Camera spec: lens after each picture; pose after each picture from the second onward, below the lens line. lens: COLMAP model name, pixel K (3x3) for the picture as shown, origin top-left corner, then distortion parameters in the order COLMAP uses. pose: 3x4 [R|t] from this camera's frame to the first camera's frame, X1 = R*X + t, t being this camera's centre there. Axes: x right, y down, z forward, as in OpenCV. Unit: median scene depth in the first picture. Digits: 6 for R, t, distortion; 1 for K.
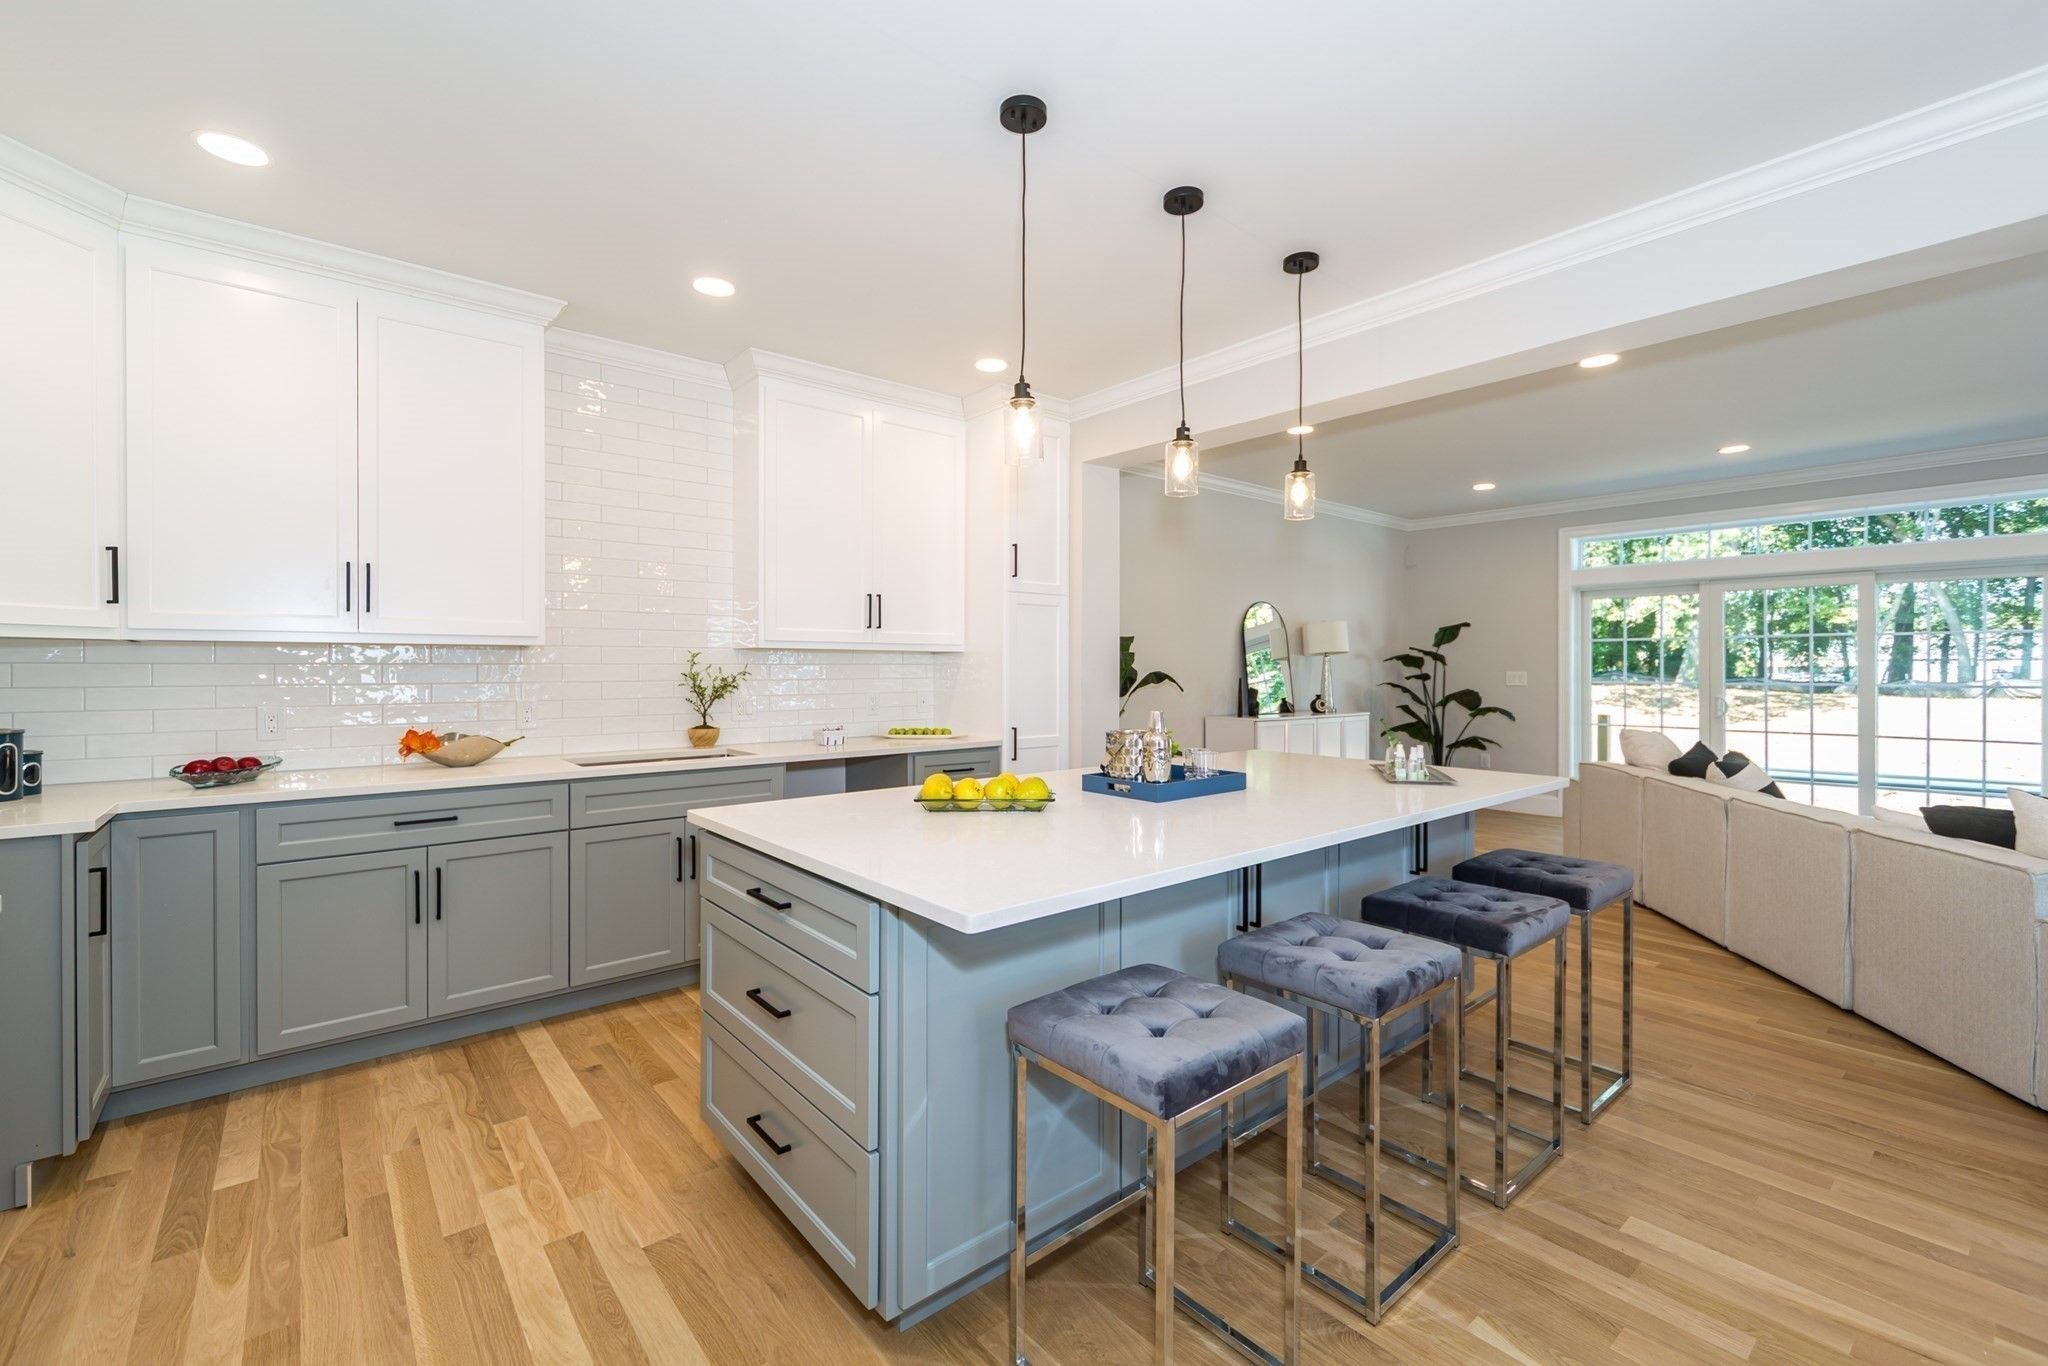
lens RADIAL K [[868.4, 0, 1019.1], [0, 868.4, 675.1], [0, 0, 1]] dist [0.002283, 0.000515]
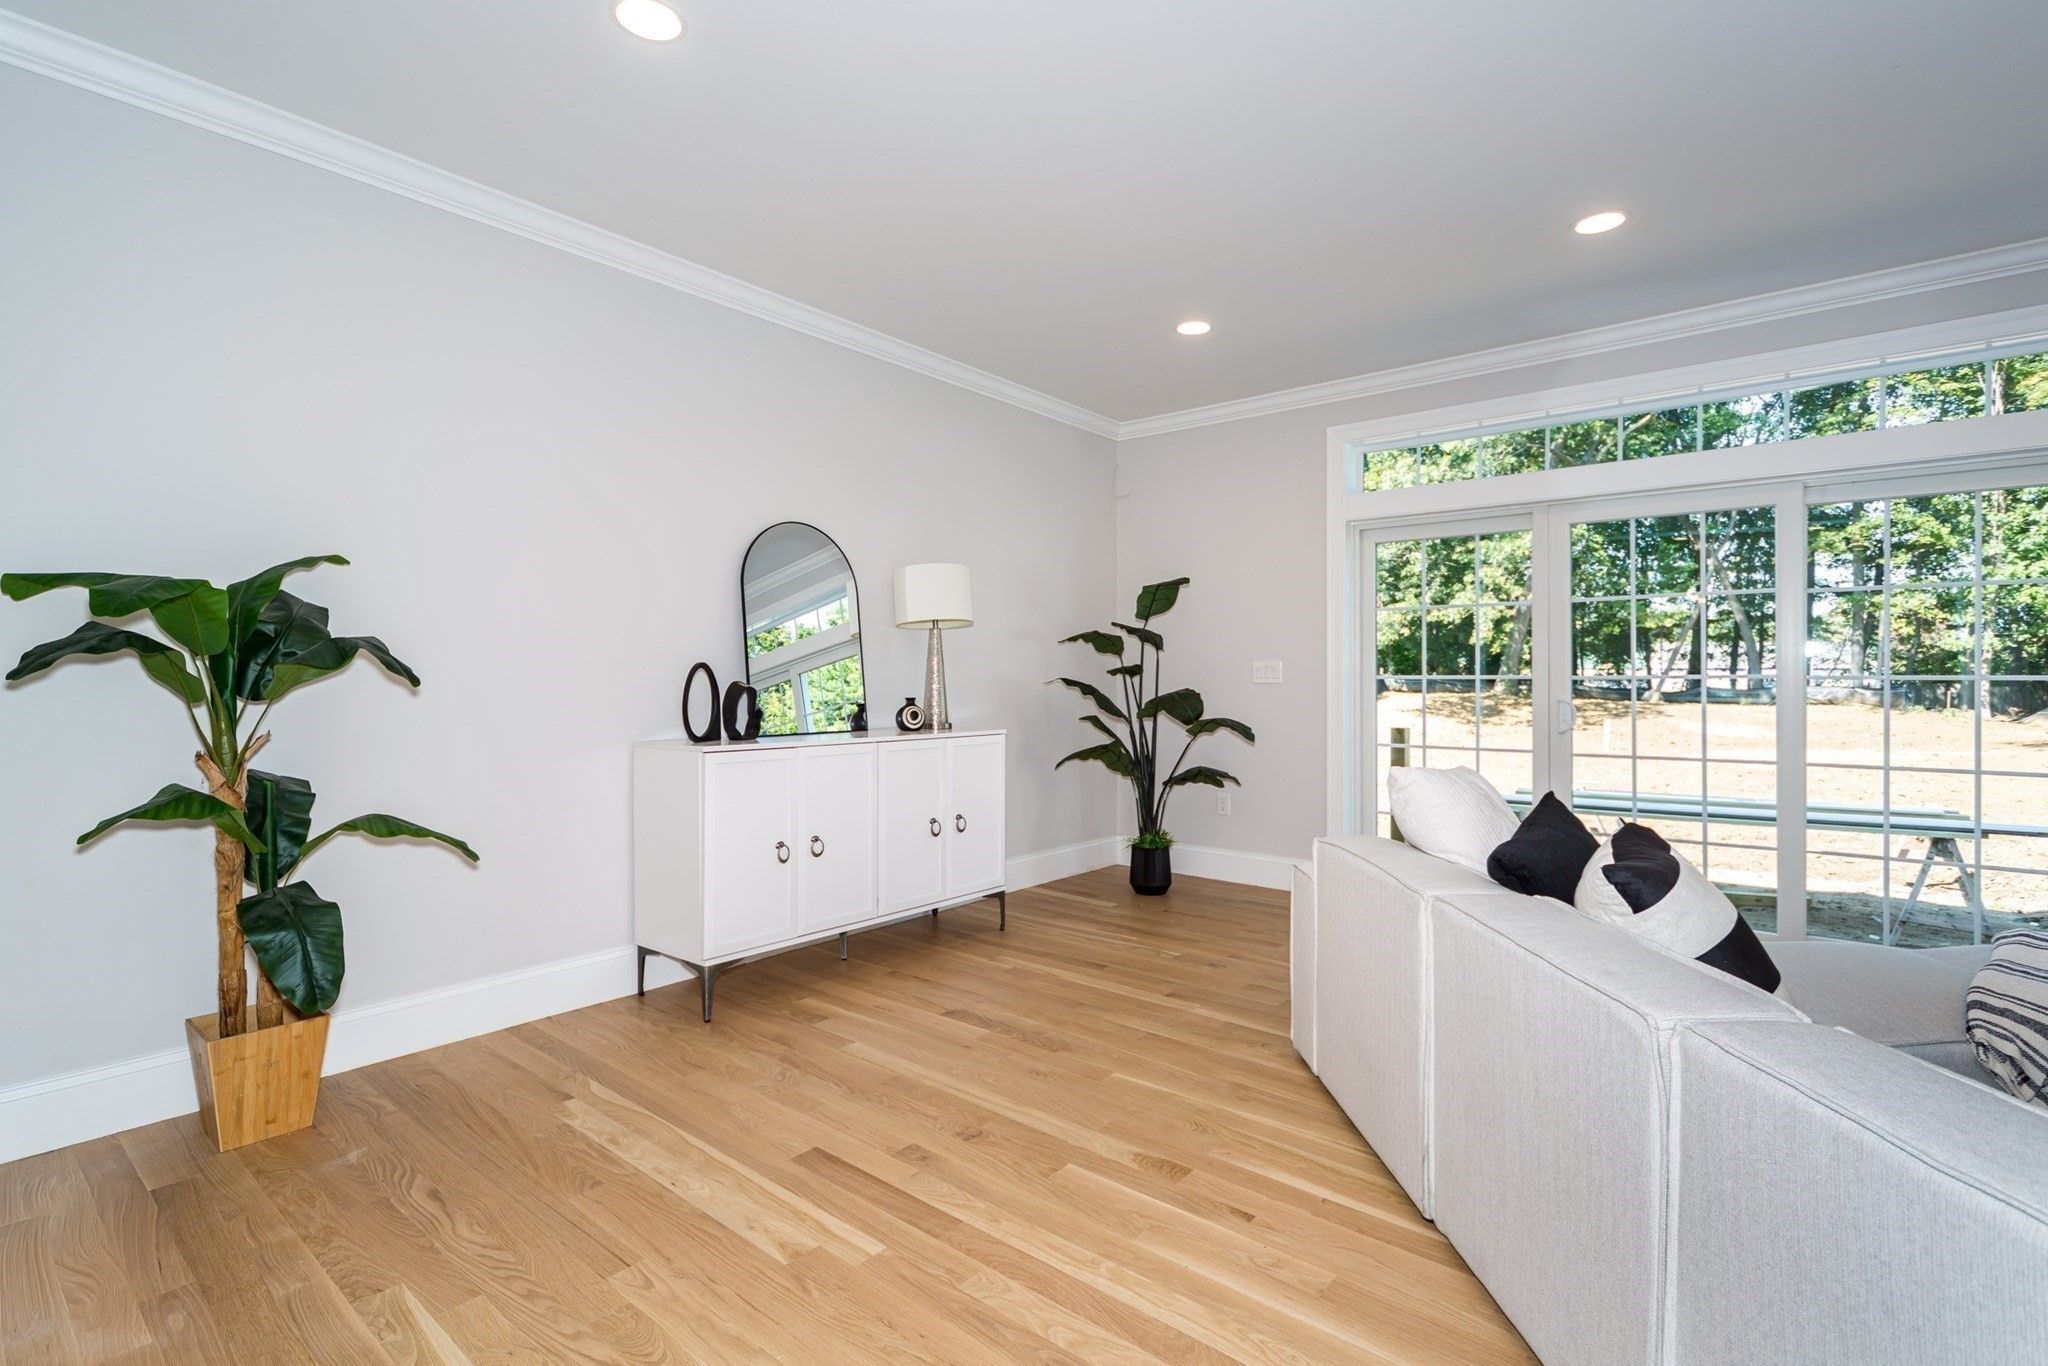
lens RADIAL K [[956.3, 0, 996.8], [0, 956.3, 680.7], [0, 0, 1]] dist [-0.002087, -0.000186]
pose [[0.985920, 0.000531, 0.167216, 0.284586], [0.000217, 0.999990, -0.004455, 0.013731], [-0.167216, 0.004428, 0.985910, 0.382927]]
